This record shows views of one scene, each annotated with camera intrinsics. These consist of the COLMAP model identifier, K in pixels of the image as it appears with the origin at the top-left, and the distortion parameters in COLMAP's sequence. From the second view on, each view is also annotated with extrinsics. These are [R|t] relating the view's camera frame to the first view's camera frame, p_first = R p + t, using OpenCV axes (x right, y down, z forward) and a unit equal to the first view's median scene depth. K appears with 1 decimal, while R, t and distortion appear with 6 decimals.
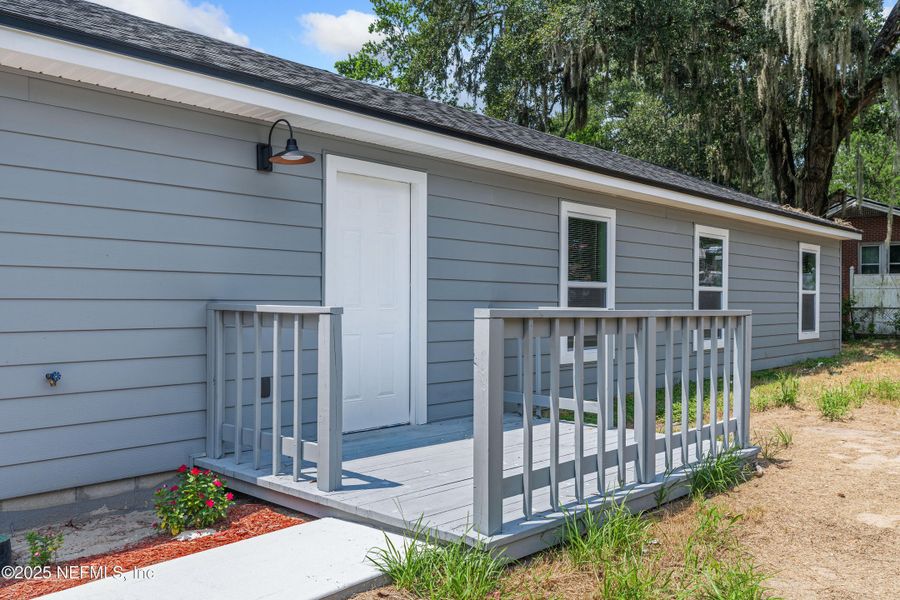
lens RADIAL K [[769.5, 0, 450.0], [0, 769.5, 300.0], [0, 0, 1]] dist [0.000929, 0.003086]
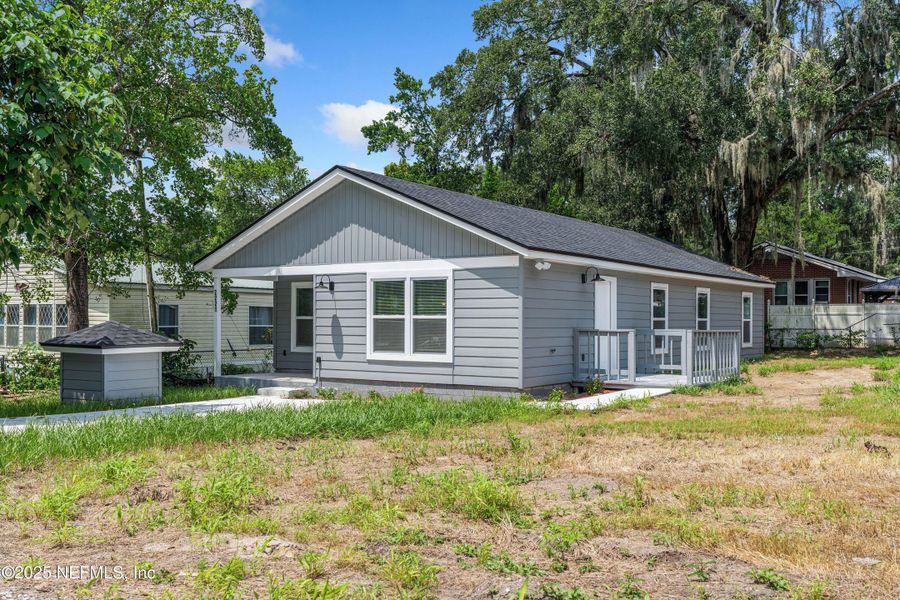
lens RADIAL K [[881.1, 0, 450.9], [0, 881.1, 327.2], [0, 0, 1]] dist [0.003108, 0.005610]
pose [[0.990331, -0.005833, 0.138605, -0.720068], [0.005099, 0.999971, 0.005653, -0.013386], [-0.138634, -0.004892, 0.990332, -1.340627]]
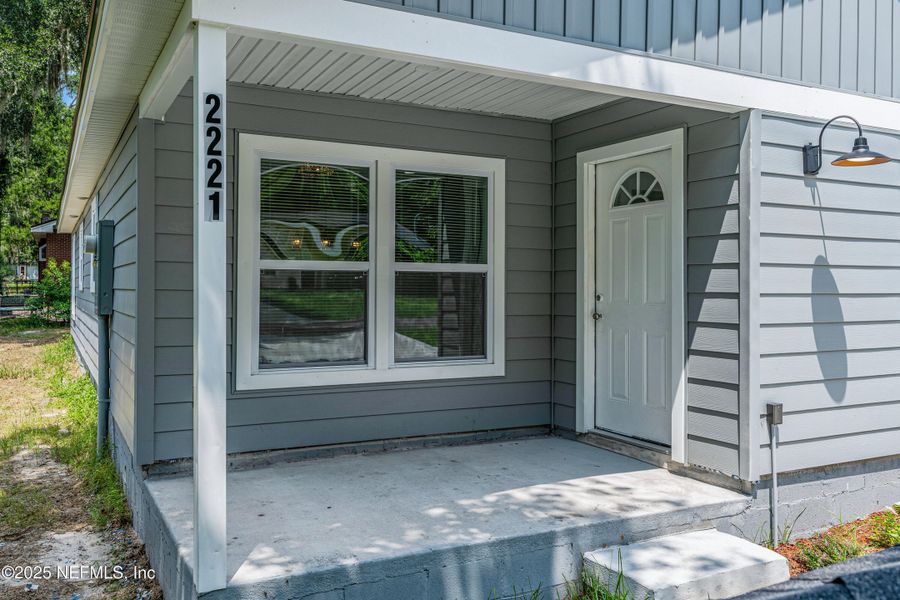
lens RADIAL K [[769.5, 0, 450.0], [0, 769.5, 300.0], [0, 0, 1]] dist [0.000929, 0.003086]
pose [[0.349152, -0.027264, 0.936669, -1.300592], [0.000212, 0.999579, 0.029016, -0.017362], [-0.937066, -0.009932, 0.349011, 0.782121]]
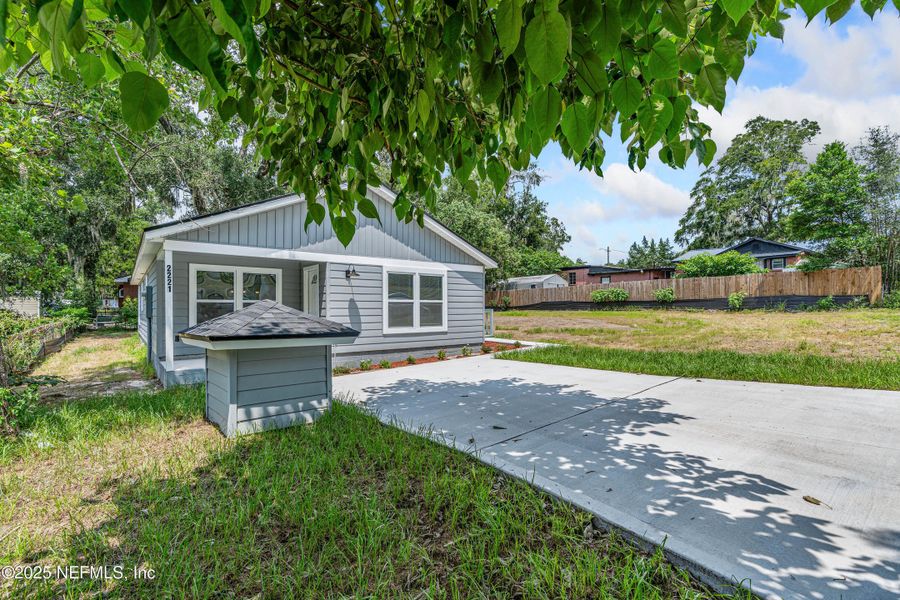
lens RADIAL K [[402.8, 0, 448.7], [0, 402.8, 315.3], [0, 0, 1]] dist [-0.009757, 0.000098]
pose [[0.155545, -0.026943, 0.987461, -1.751771], [0.005564, 0.999636, 0.026399, -0.013928], [-0.987813, 0.001388, 0.155638, 0.293987]]
